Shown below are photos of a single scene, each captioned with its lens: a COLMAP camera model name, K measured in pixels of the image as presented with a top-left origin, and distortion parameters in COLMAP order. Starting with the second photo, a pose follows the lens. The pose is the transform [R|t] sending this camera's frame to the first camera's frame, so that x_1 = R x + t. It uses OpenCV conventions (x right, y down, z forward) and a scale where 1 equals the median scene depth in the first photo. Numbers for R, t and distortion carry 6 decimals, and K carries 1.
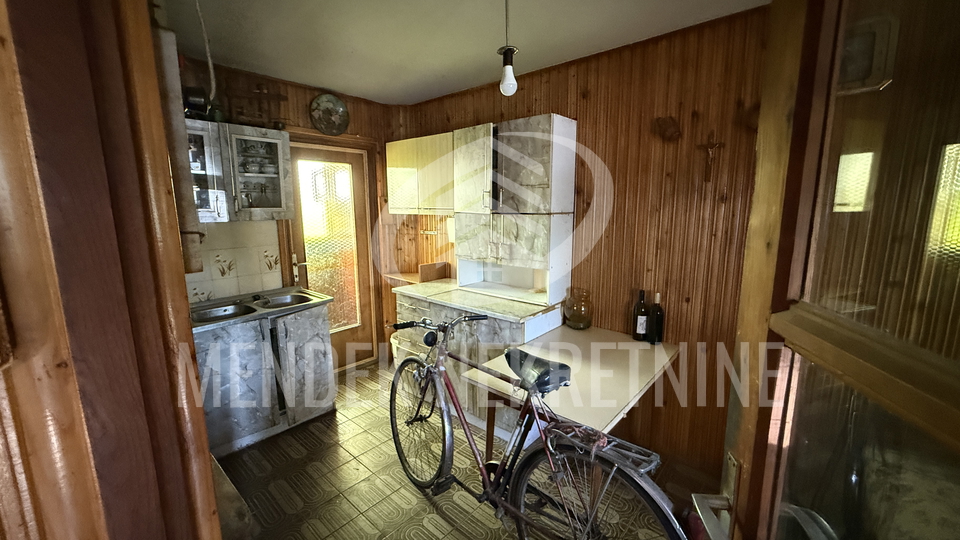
lens RADIAL K [[383.4, 0, 478.7], [0, 383.4, 268.7], [0, 0, 1]] dist [-0.000554, 0.000222]
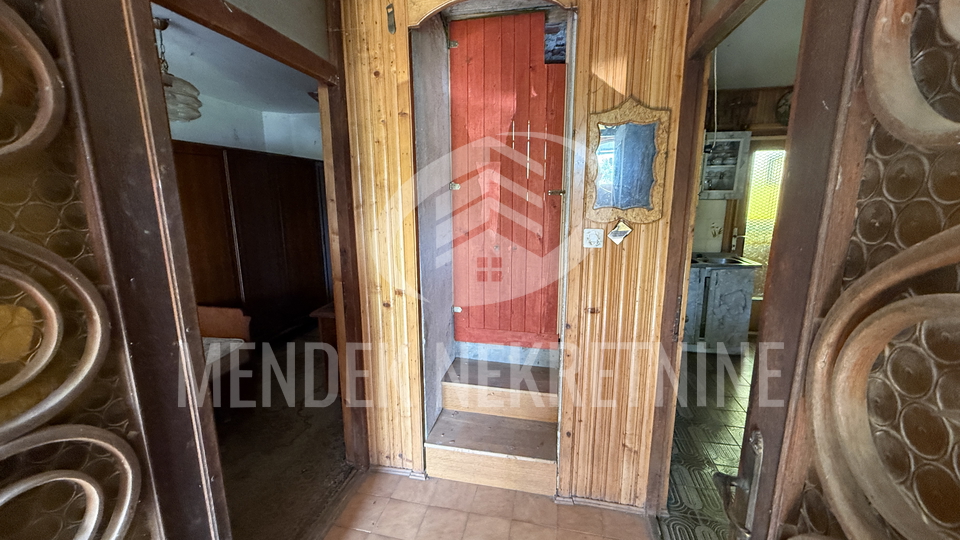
lens RADIAL K [[383.4, 0, 478.7], [0, 383.4, 268.7], [0, 0, 1]] dist [-0.000554, 0.000222]
pose [[0.496676, 0.173762, -0.850365, 0.223466], [-0.138340, 0.983078, 0.120080, 0.070254], [0.856840, 0.057998, 0.512309, -0.416959]]
